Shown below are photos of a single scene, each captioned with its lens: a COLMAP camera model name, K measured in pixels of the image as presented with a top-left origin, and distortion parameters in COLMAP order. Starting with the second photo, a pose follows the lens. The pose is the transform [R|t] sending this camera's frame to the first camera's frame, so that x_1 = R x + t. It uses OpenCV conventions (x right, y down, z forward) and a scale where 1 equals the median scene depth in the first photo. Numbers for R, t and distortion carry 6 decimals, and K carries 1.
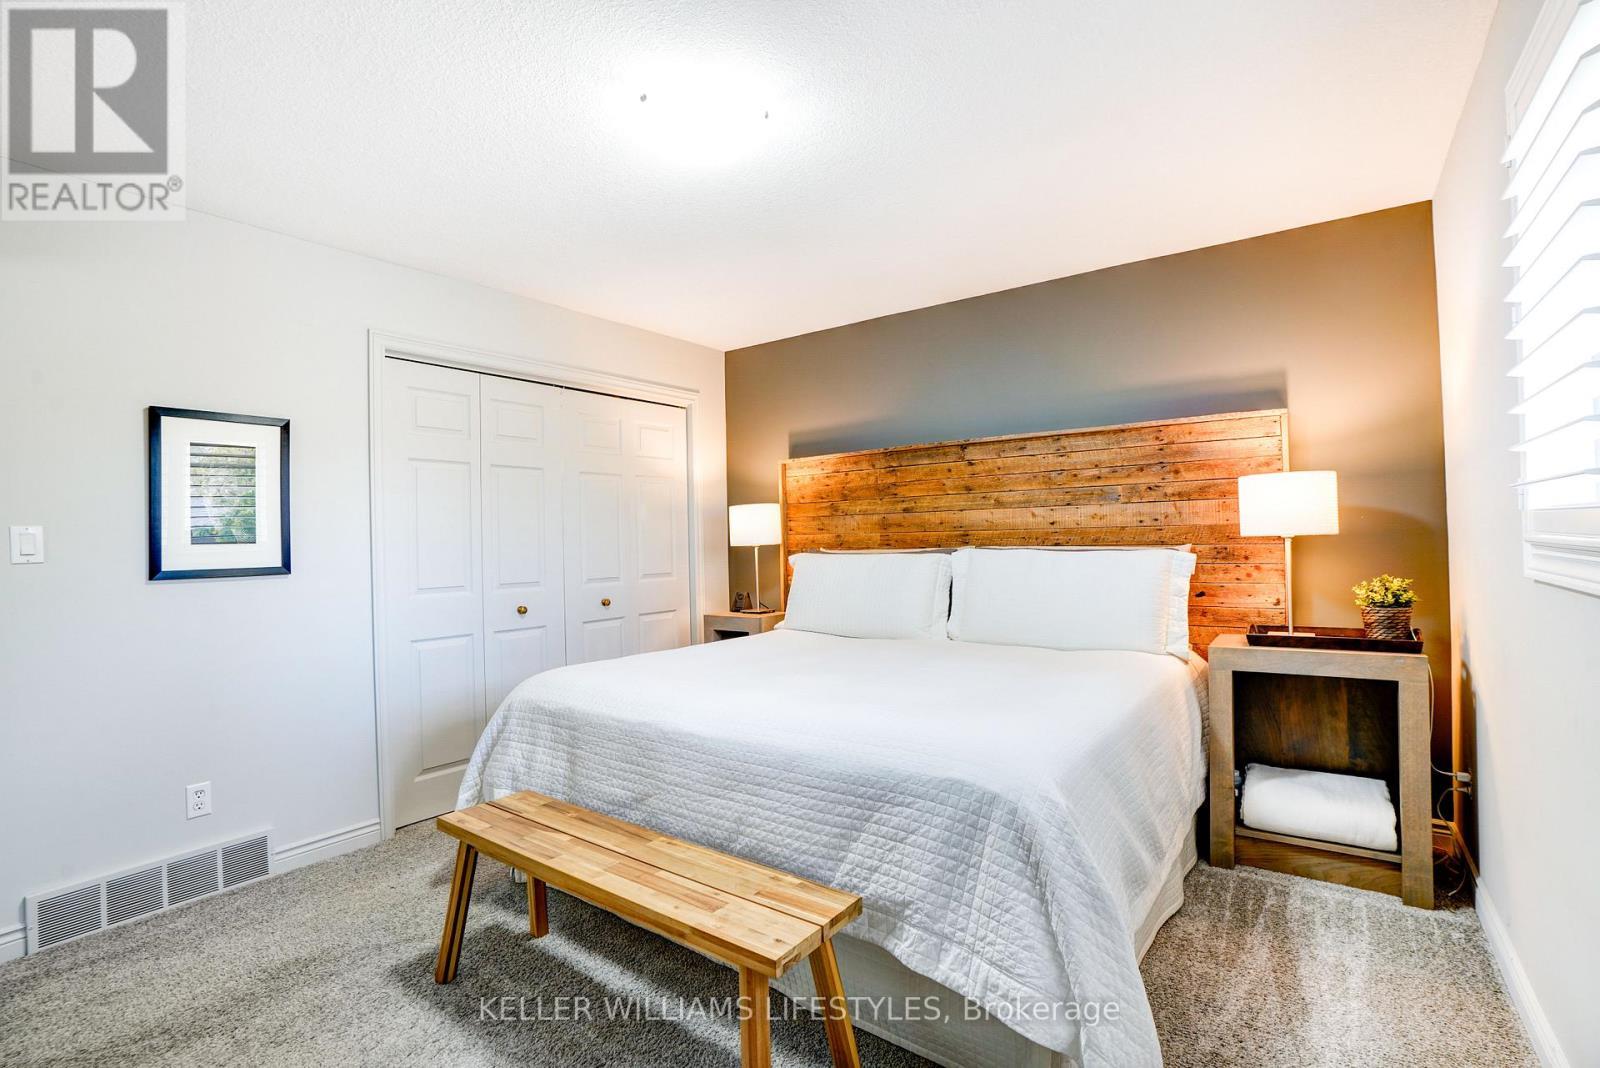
lens RADIAL K [[759.4, 0, 811.4], [0, 759.4, 528.9], [0, 0, 1]] dist [-0.049424, 0.000195]
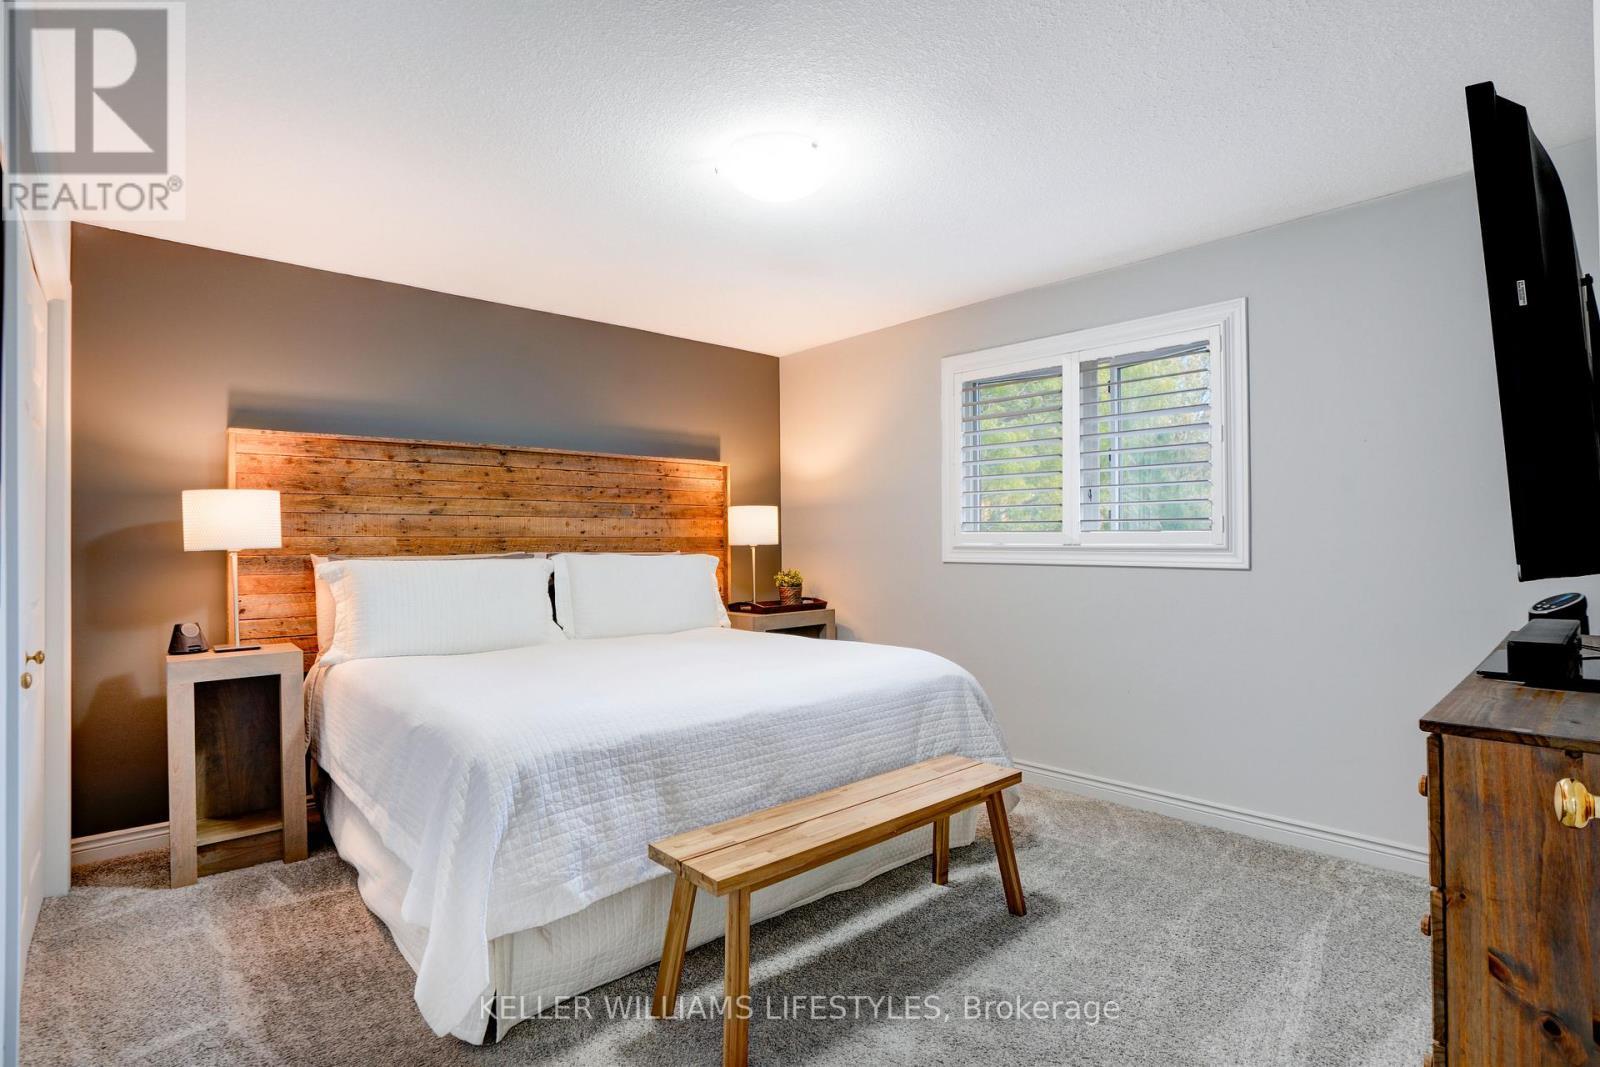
lens RADIAL K [[759.4, 0, 813.9], [0, 759.4, 535.7], [0, 0, 1]] dist [-0.049424, 0.000195]
pose [[0.211928, 0.026949, 0.976914, -0.711858], [-0.013644, 0.999604, -0.024614, 0.020829], [-0.977190, -0.008113, 0.212212, 0.408559]]
